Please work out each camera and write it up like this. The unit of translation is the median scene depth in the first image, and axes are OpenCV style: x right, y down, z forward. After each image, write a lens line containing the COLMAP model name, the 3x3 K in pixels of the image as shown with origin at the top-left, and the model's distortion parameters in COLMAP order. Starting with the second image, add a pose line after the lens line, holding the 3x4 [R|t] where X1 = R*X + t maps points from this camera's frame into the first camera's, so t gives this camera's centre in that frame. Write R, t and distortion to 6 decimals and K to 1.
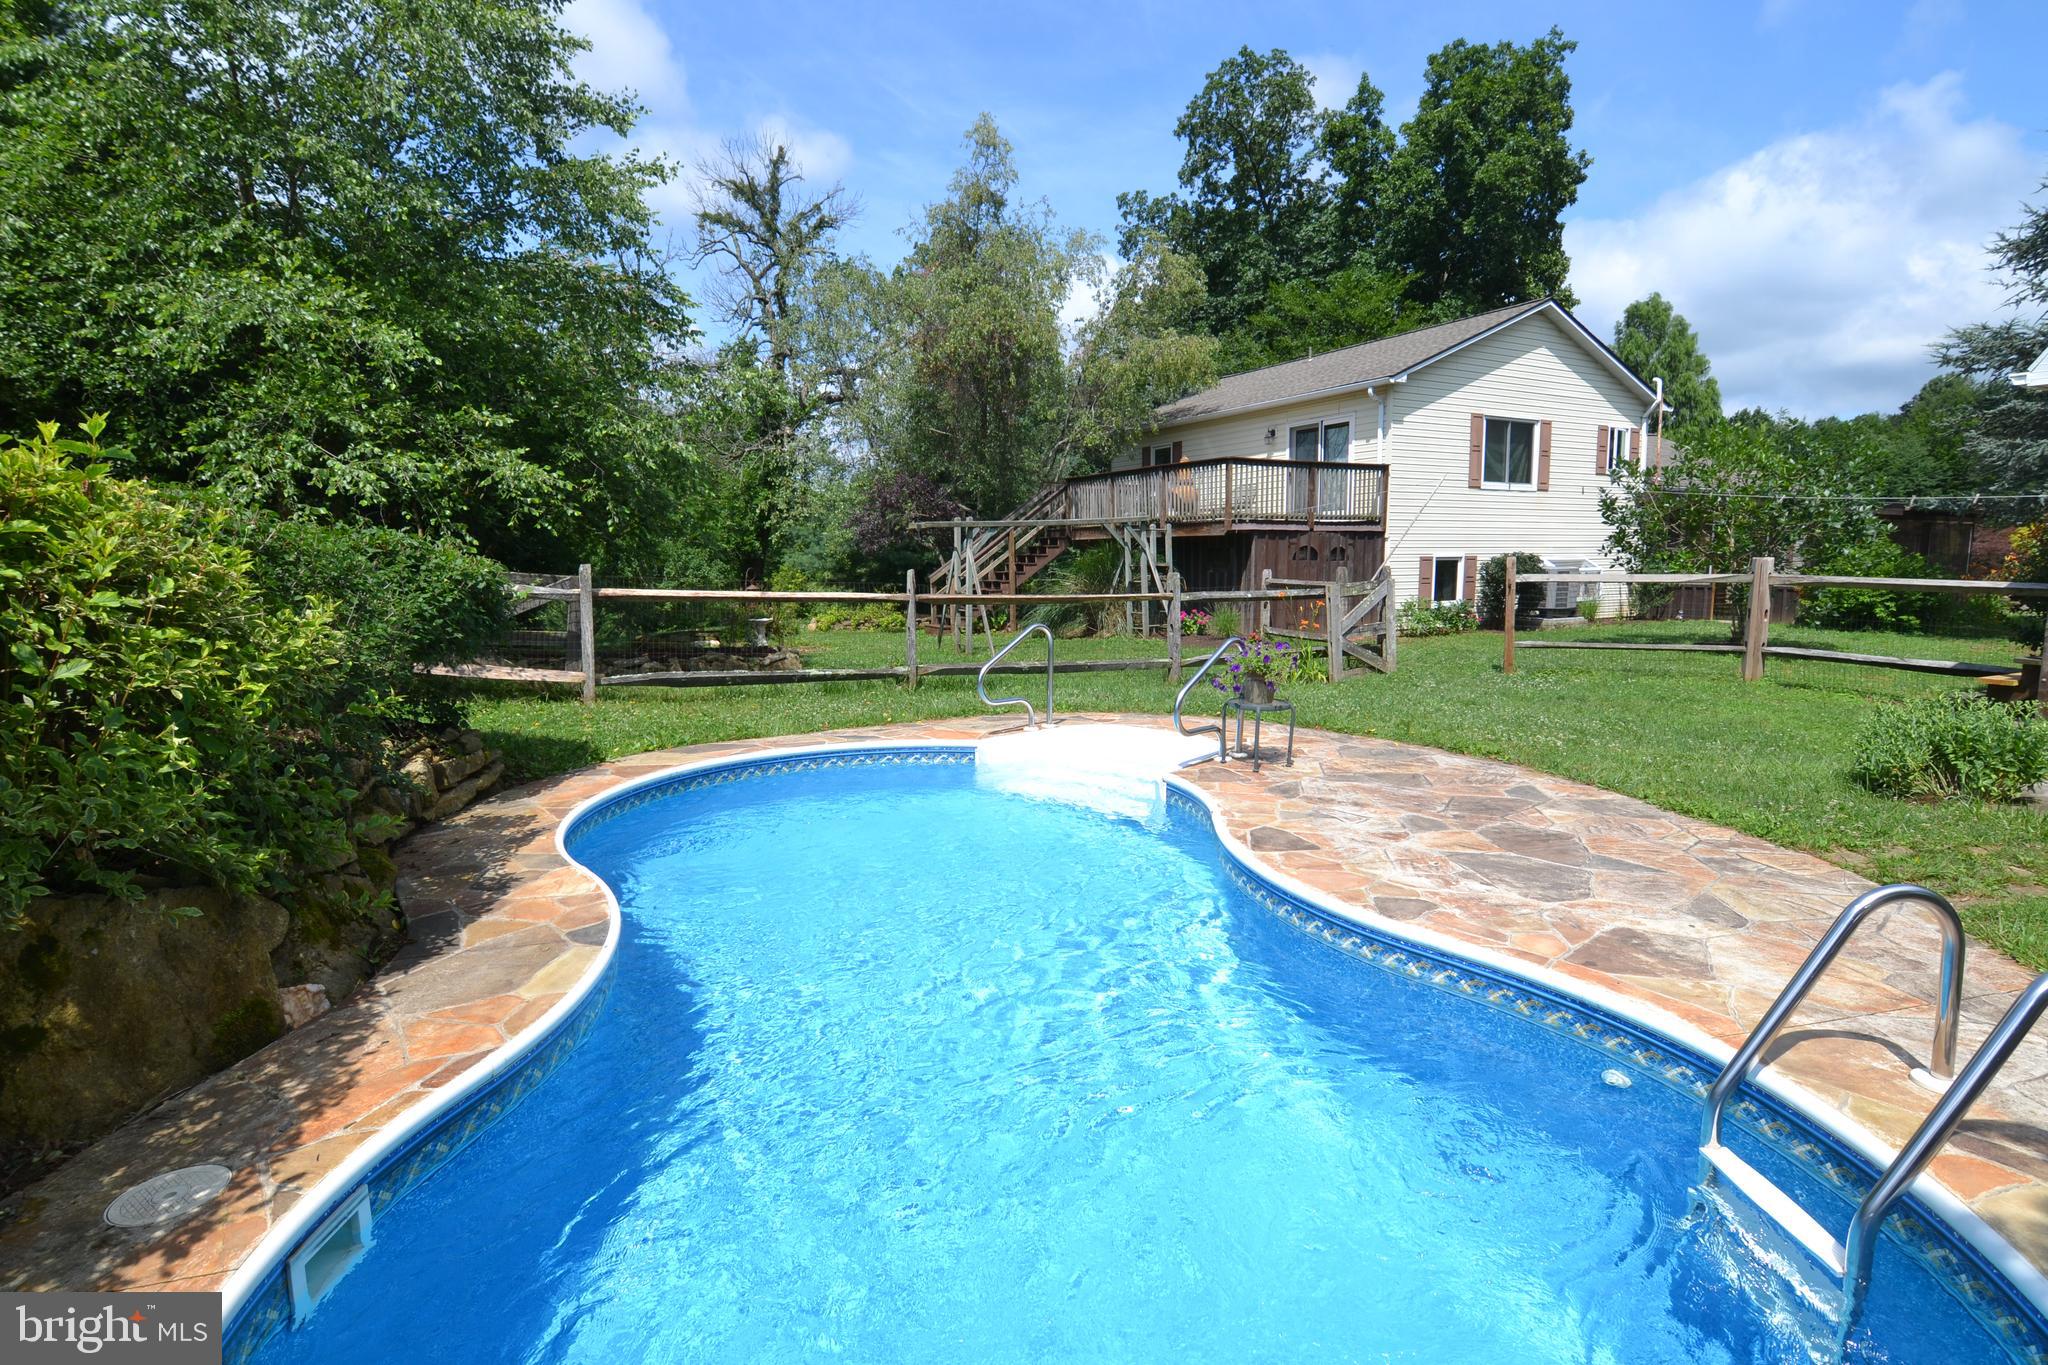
lens RADIAL K [[1003.0, 0, 1020.4], [0, 1003.0, 683.5], [0, 0, 1]] dist [-0.006808, -0.009667]
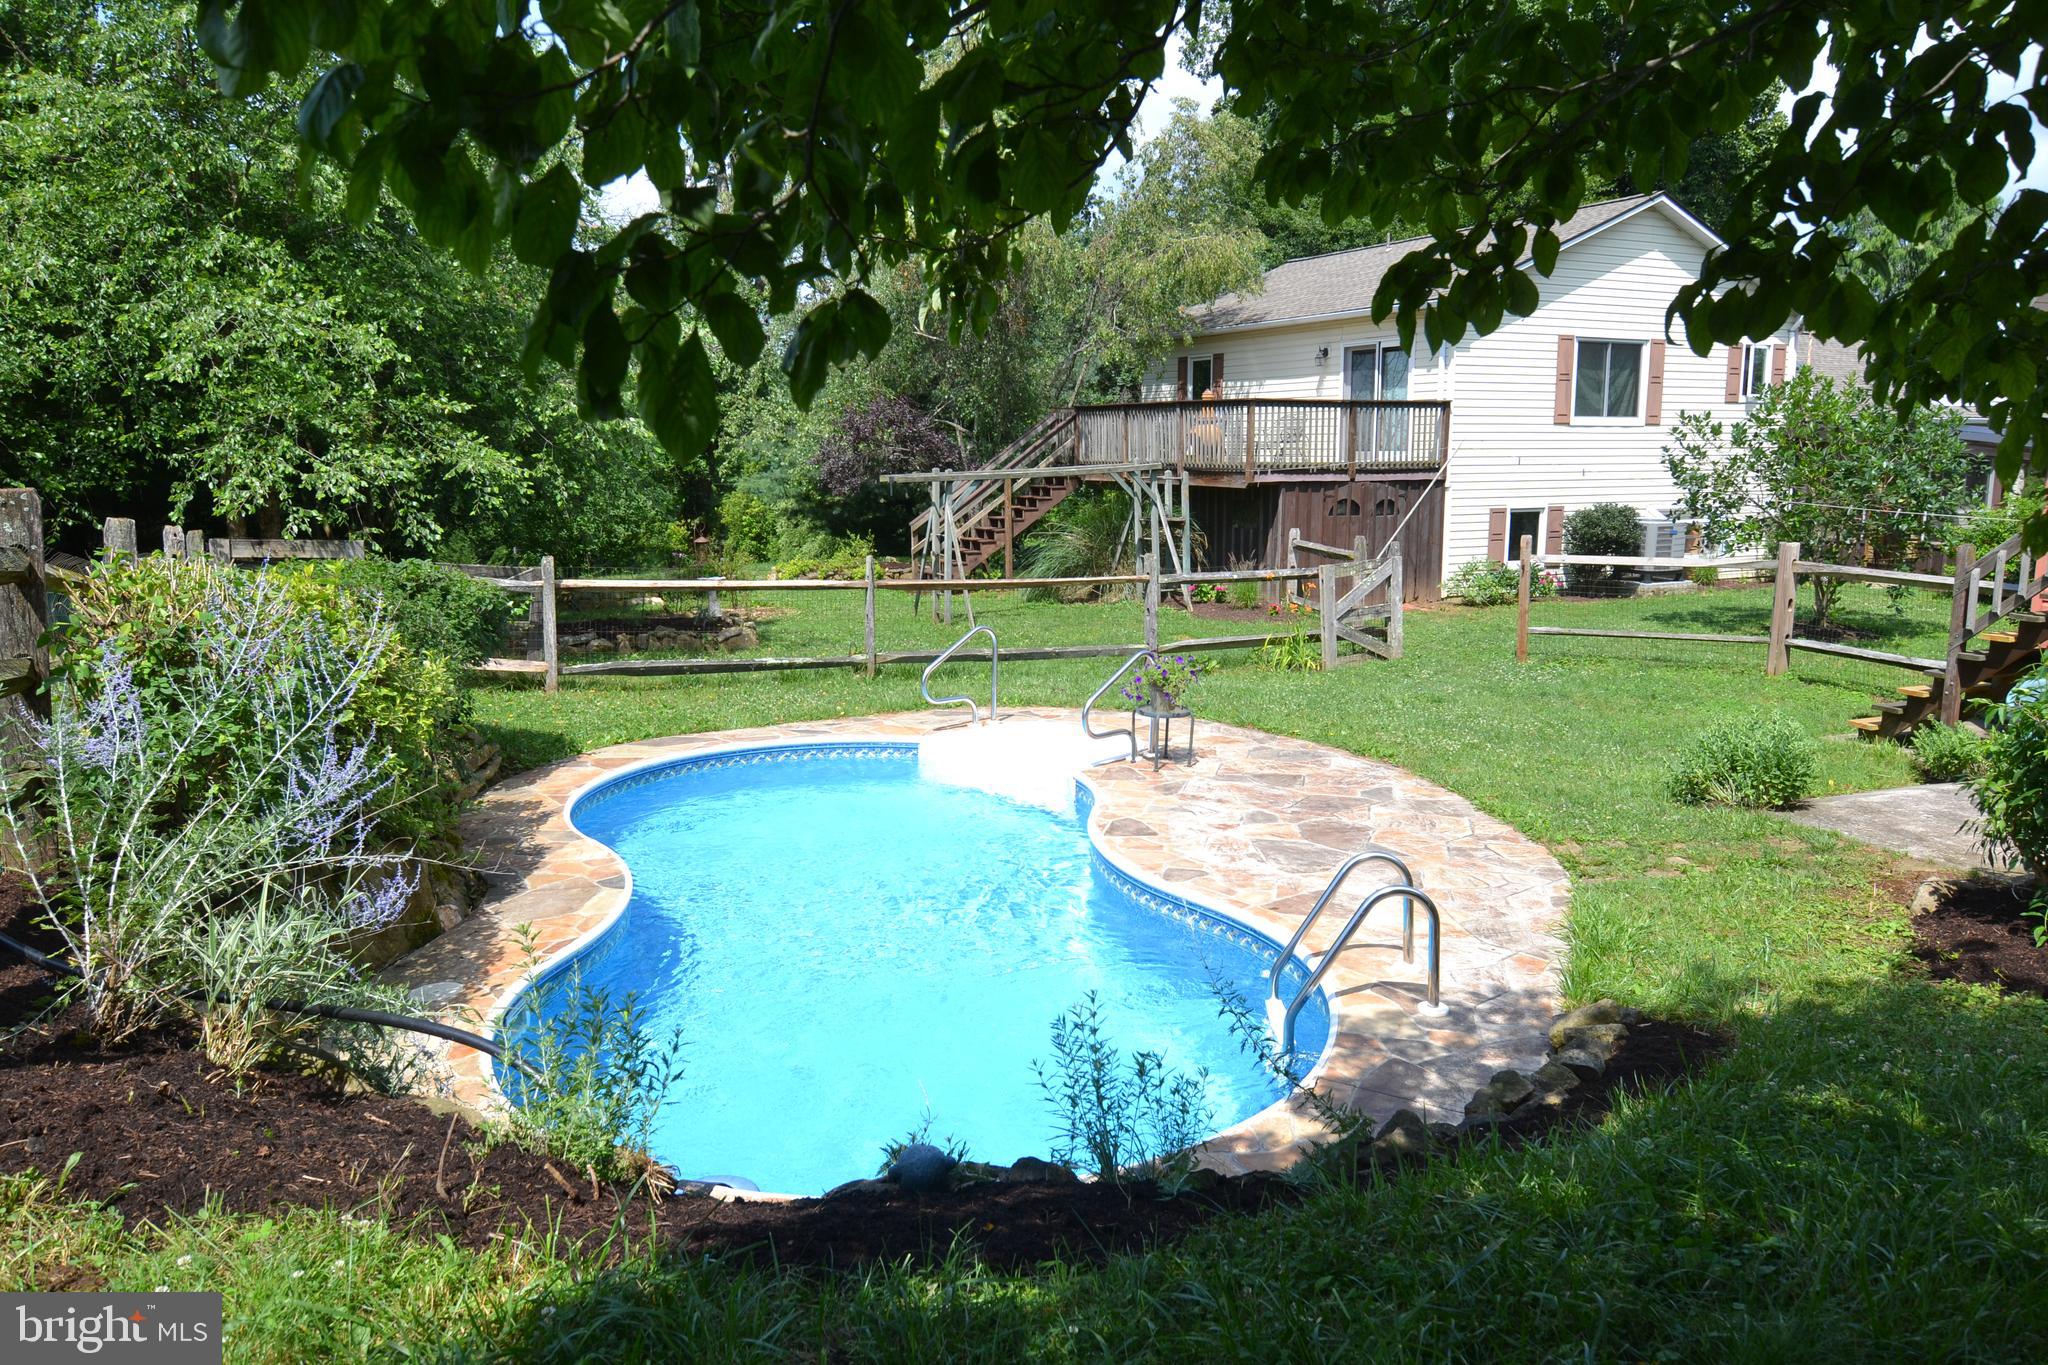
lens RADIAL K [[1385.5, 0, 1016.2], [0, 1385.5, 669.1], [0, 0, 1]] dist [-0.004928, -0.004127]
pose [[0.999478, 0.010914, -0.030401, 0.086145], [-0.010002, 0.999500, 0.029998, -0.050984], [0.030713, -0.029678, 0.999088, -0.397040]]
